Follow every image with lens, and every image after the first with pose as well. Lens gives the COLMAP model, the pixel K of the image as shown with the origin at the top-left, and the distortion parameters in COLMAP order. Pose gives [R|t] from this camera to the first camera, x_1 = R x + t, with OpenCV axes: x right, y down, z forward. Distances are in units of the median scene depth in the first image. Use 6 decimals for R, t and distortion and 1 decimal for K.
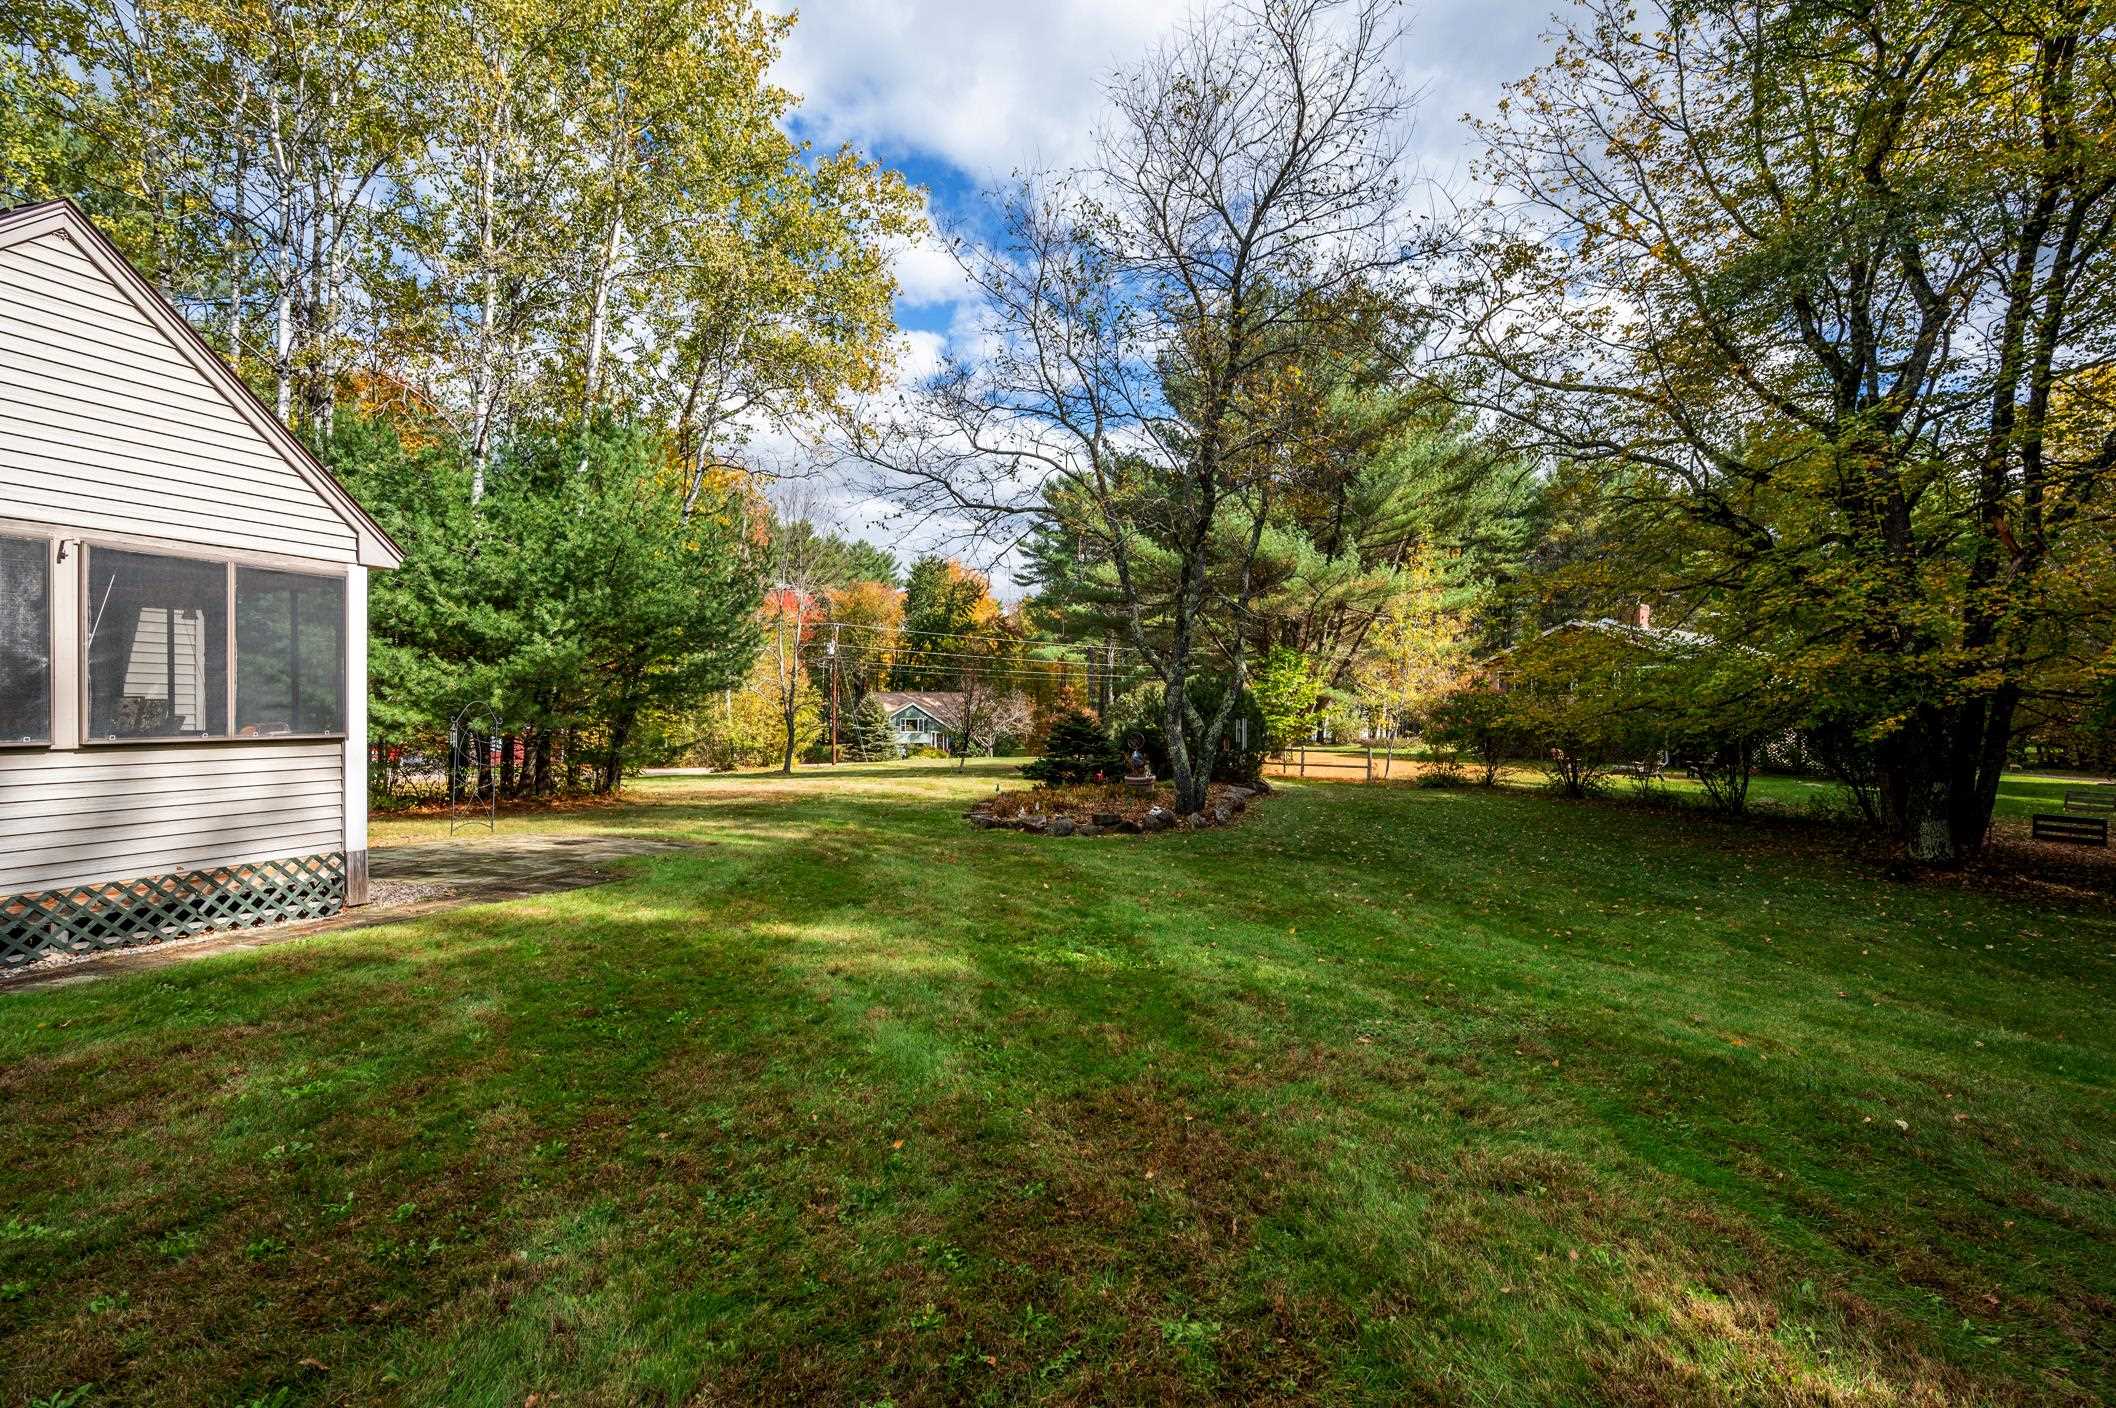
lens RADIAL K [[934.4, 0, 1058.0], [0, 934.4, 704.0], [0, 0, 1]] dist [-0.000307, -0.000143]
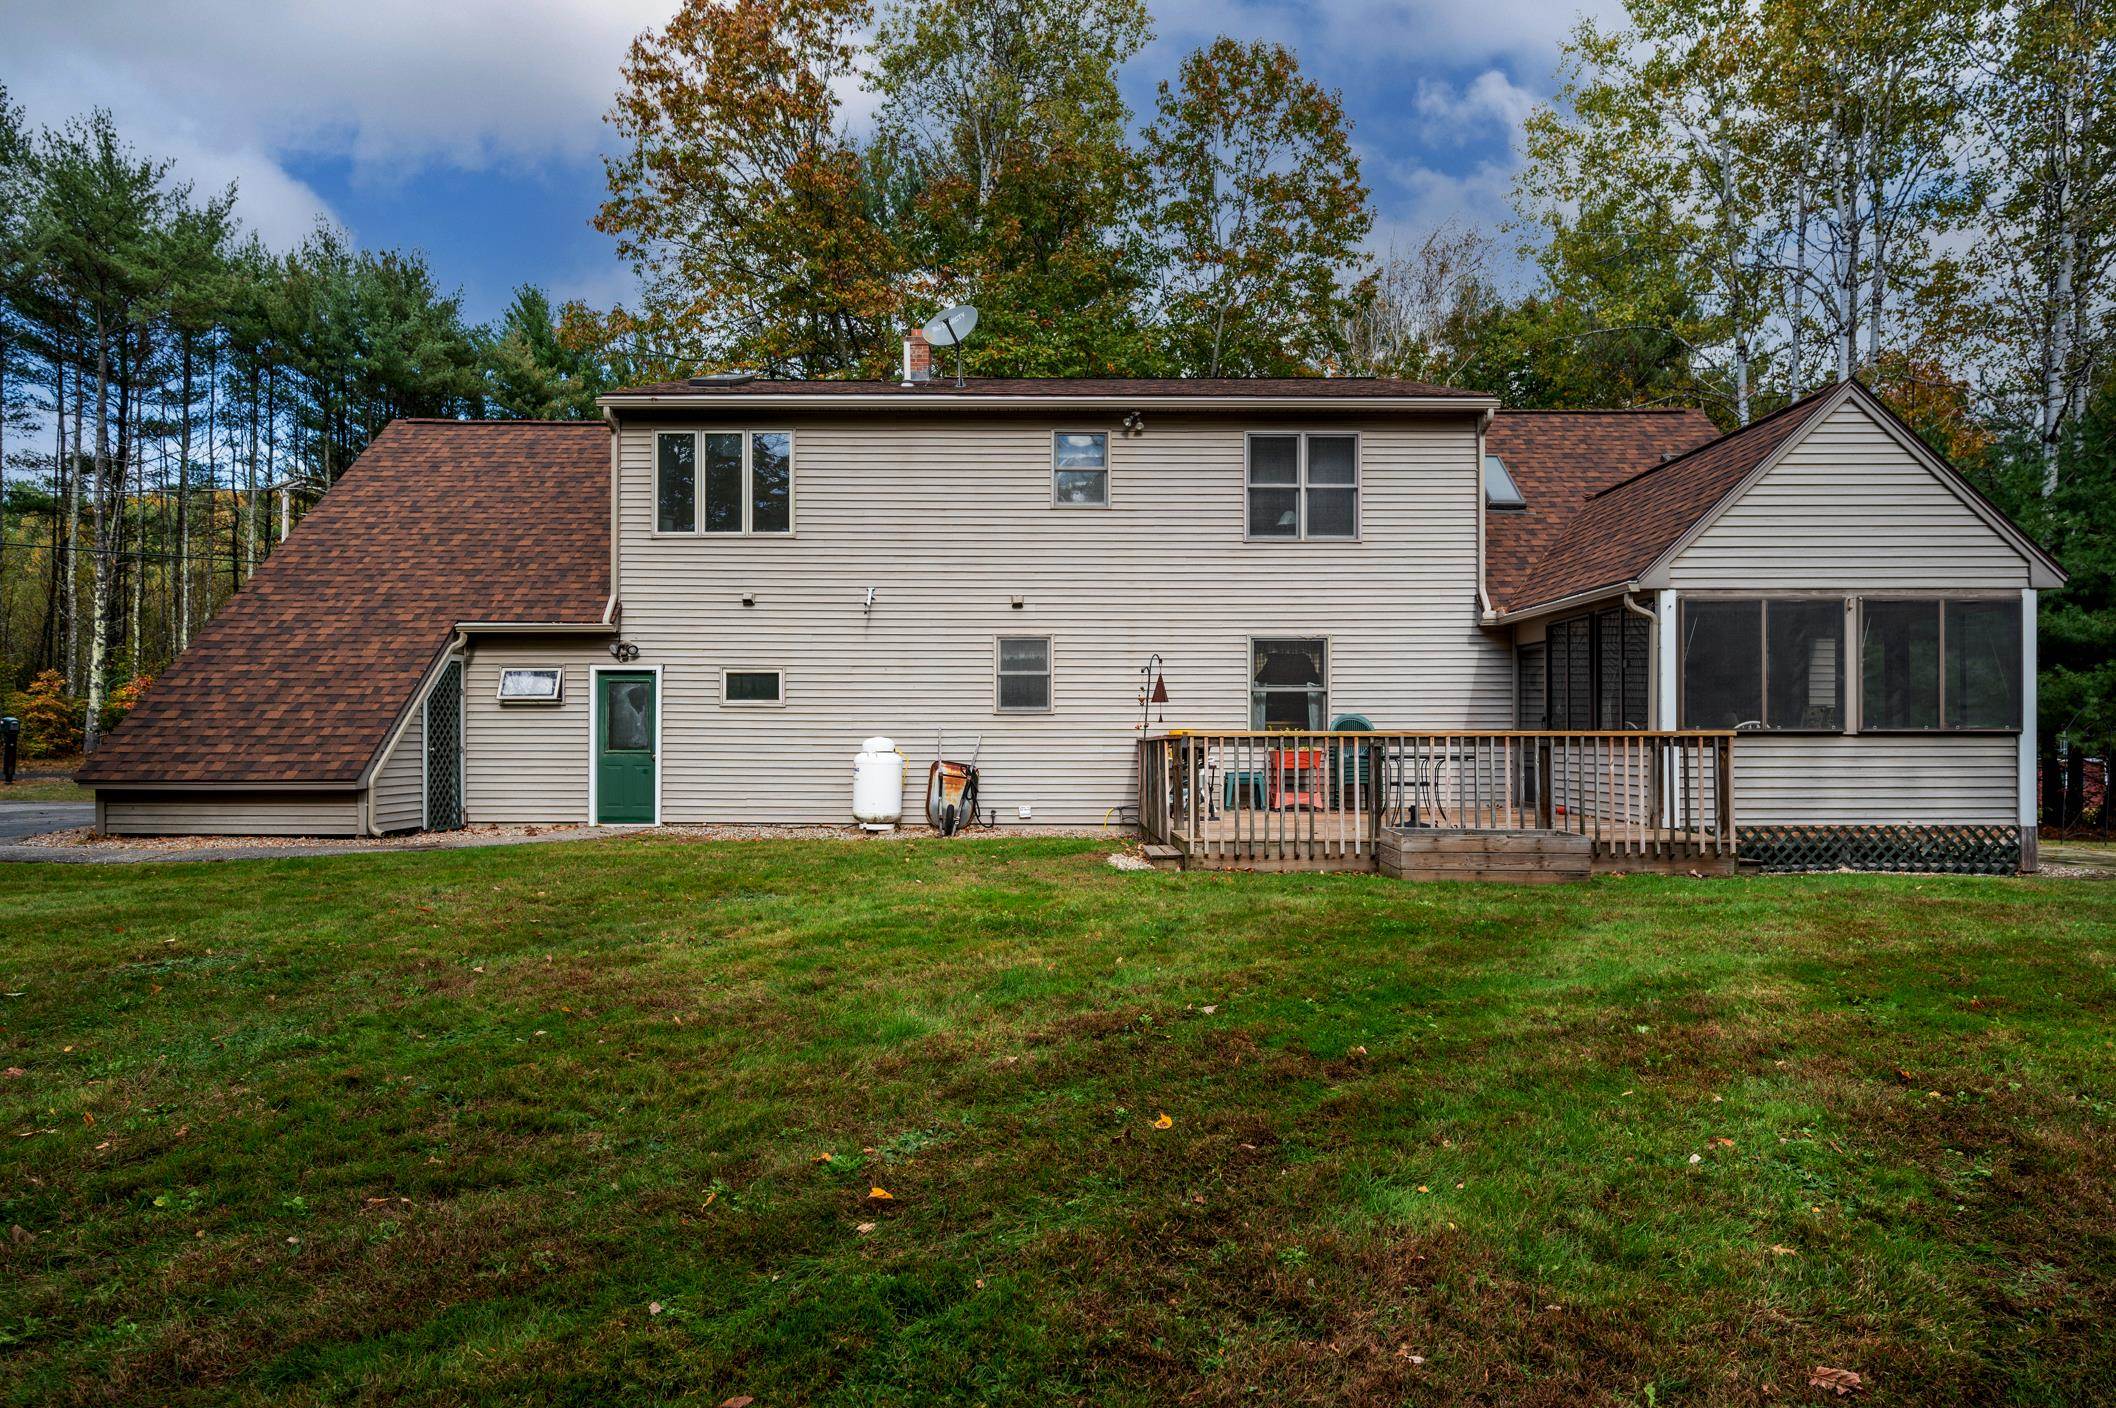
lens RADIAL K [[1144.9, 0, 1056.0], [0, 1144.9, 742.9], [0, 0, 1]] dist [-0.014314, -0.000437]
pose [[0.339397, 0.002479, -0.940640, 0.204051], [0.004852, 0.999979, 0.004386, 0.038253], [0.940631, -0.006052, 0.339377, -0.698227]]
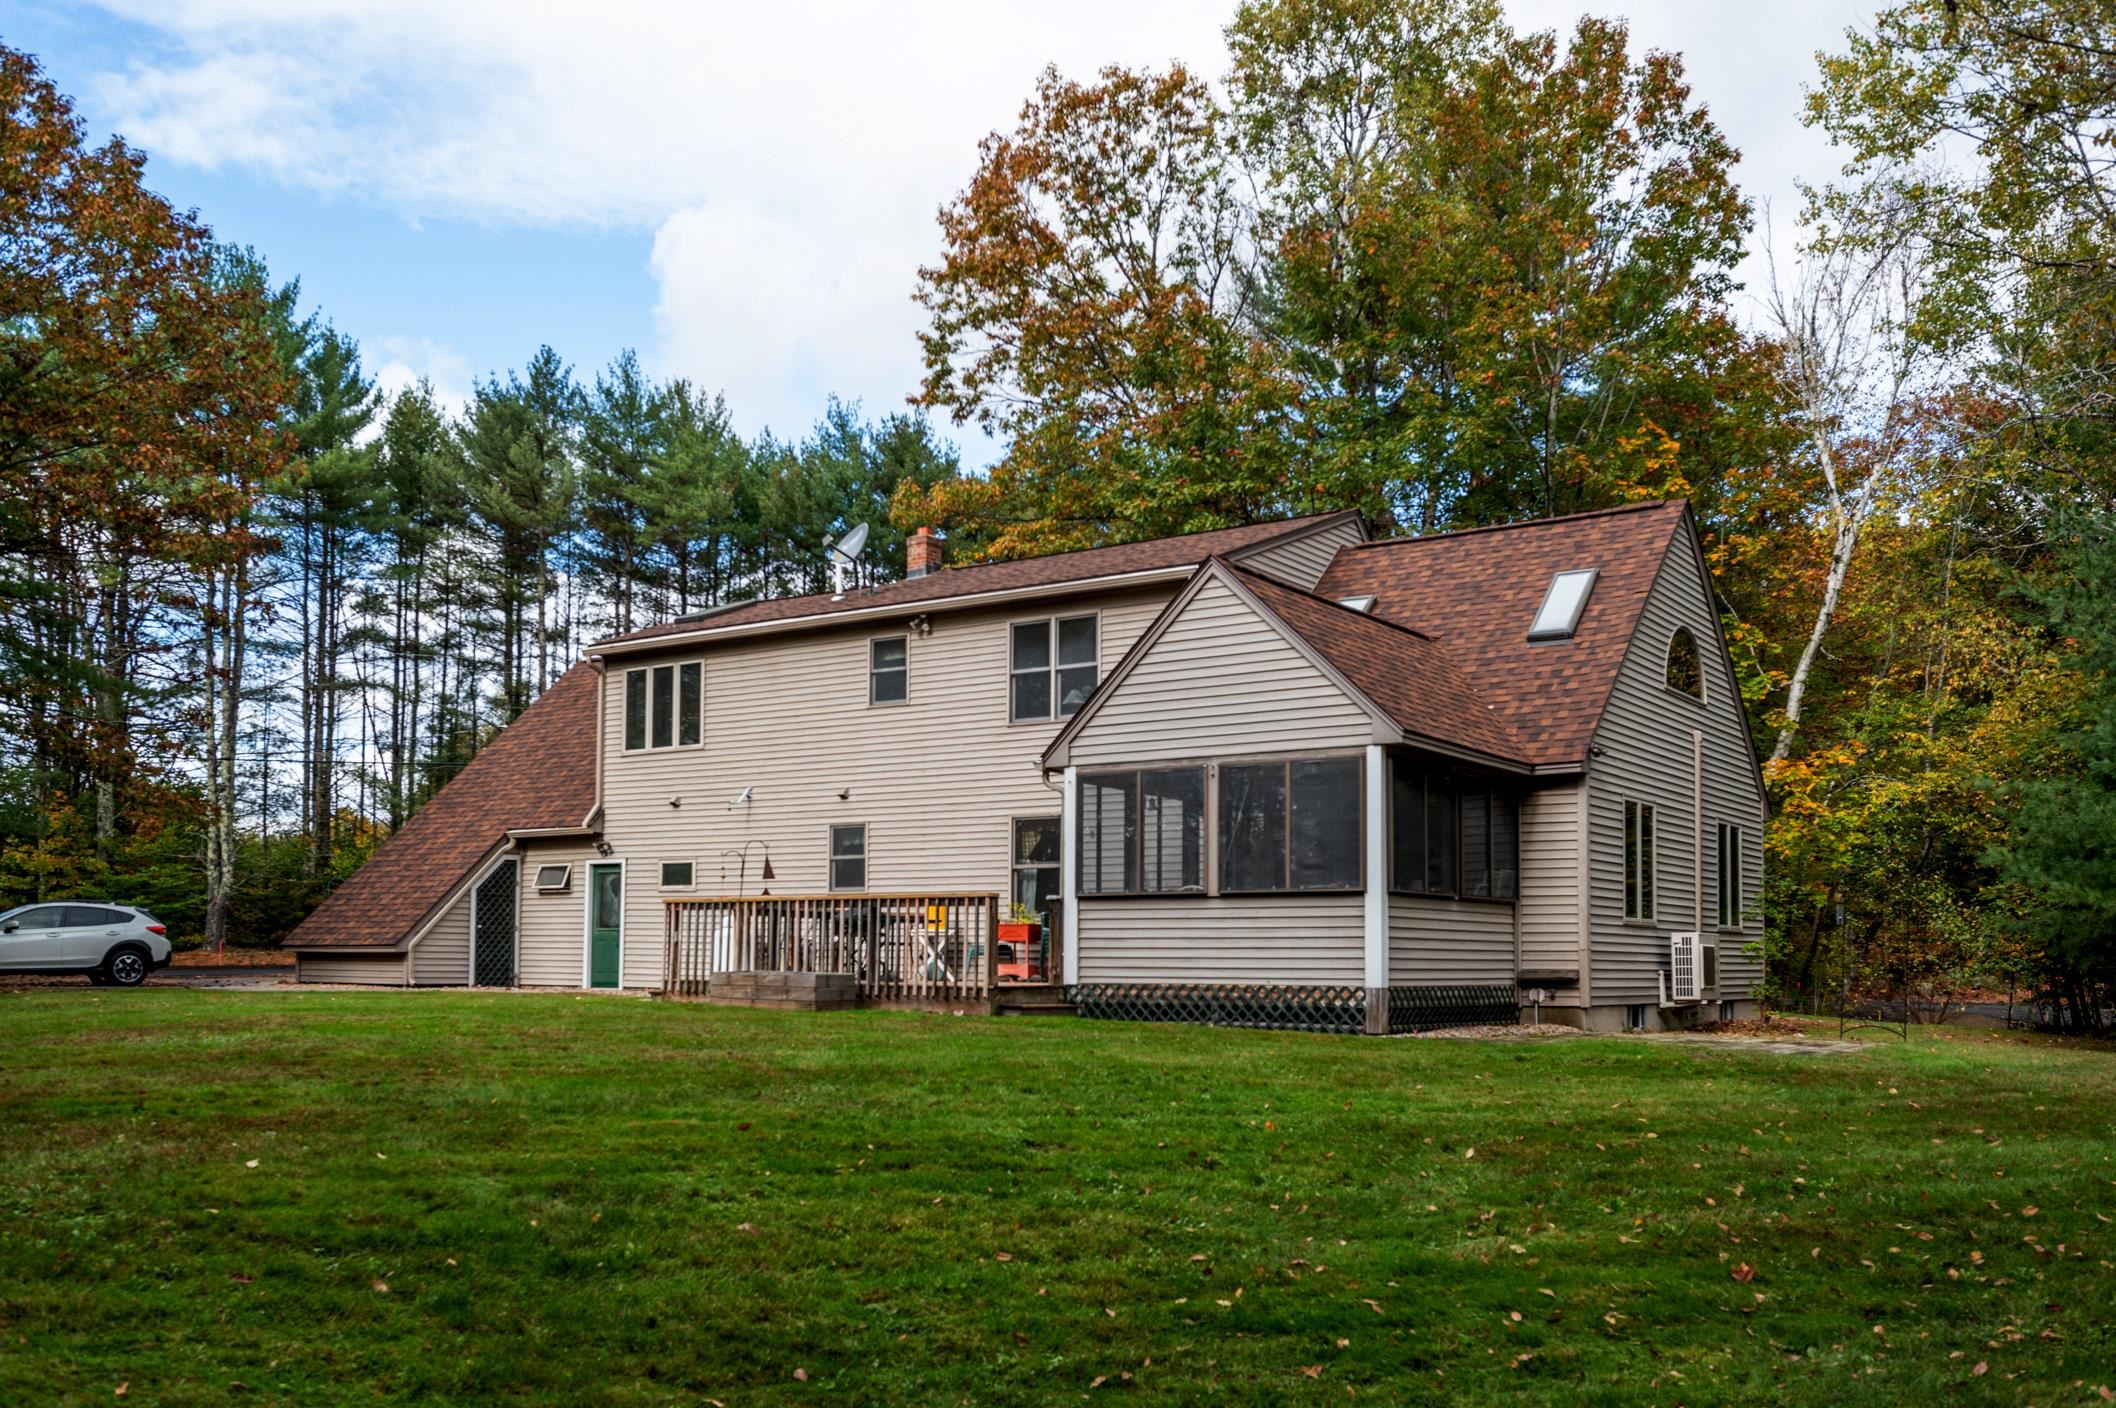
lens RADIAL K [[1804.7, 0, 1058.0], [0, 1804.7, 821.2], [0, 0, 1]] dist [-0.059751, -0.001834]
pose [[-0.254784, -0.076700, -0.963951, 1.589481], [-0.001265, 0.996875, -0.078986, 0.132070], [0.966997, -0.018905, -0.254085, 1.234462]]
